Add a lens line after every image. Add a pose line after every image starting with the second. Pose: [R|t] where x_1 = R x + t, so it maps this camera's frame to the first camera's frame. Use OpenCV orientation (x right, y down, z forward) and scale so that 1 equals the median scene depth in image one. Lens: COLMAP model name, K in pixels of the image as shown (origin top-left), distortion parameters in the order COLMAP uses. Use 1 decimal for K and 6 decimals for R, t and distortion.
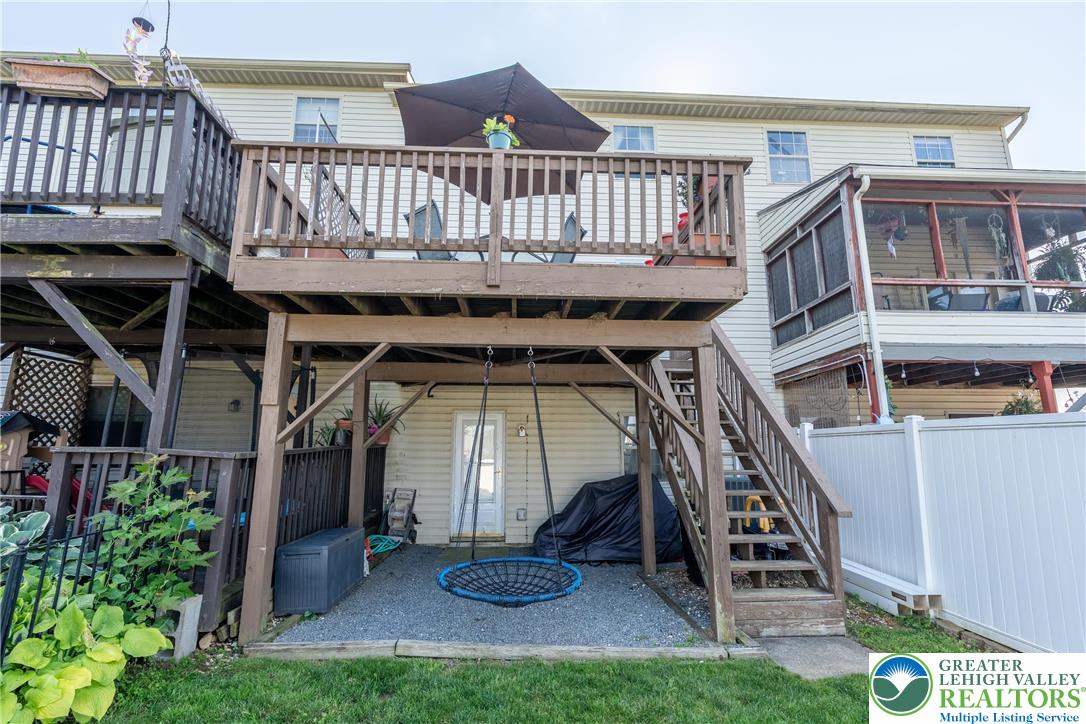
lens RADIAL K [[443.7, 0, 543.0], [0, 443.7, 362.0], [0, 0, 1]] dist [0.021649, -0.000004]
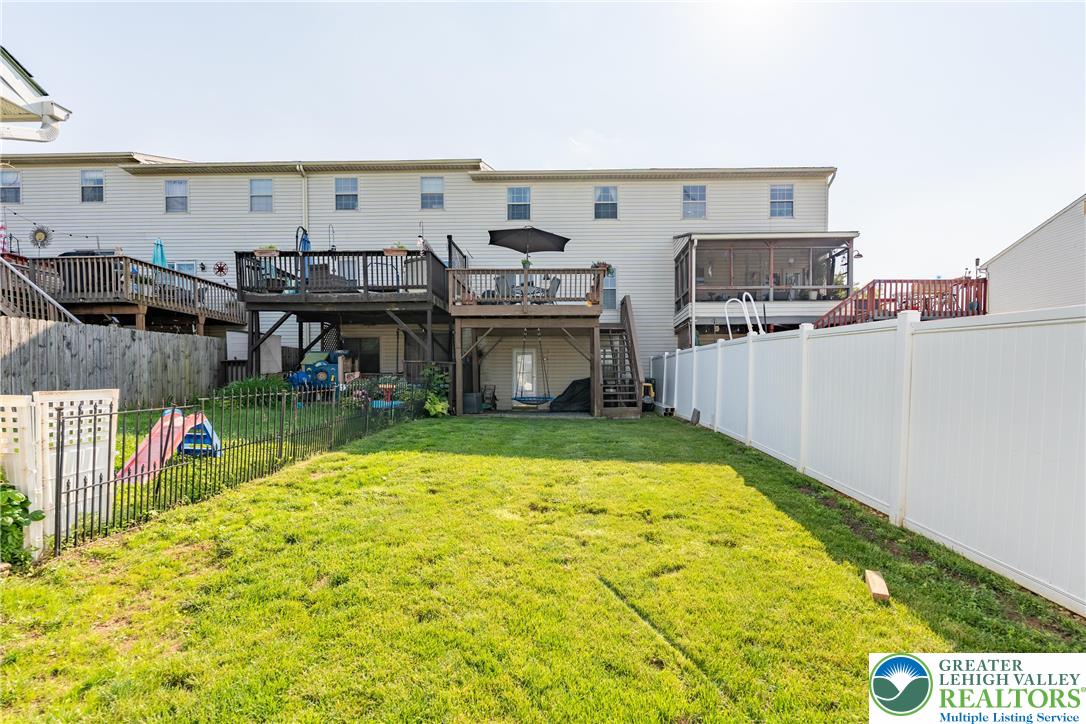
lens RADIAL K [[443.7, 0, 543.0], [0, 443.7, 362.0], [0, 0, 1]] dist [0.021649, -0.000004]
pose [[0.994033, -0.004231, -0.108994, 0.186021], [0.021230, 0.987642, 0.155280, -0.156073], [0.106990, -0.156667, 0.981839, -1.122364]]
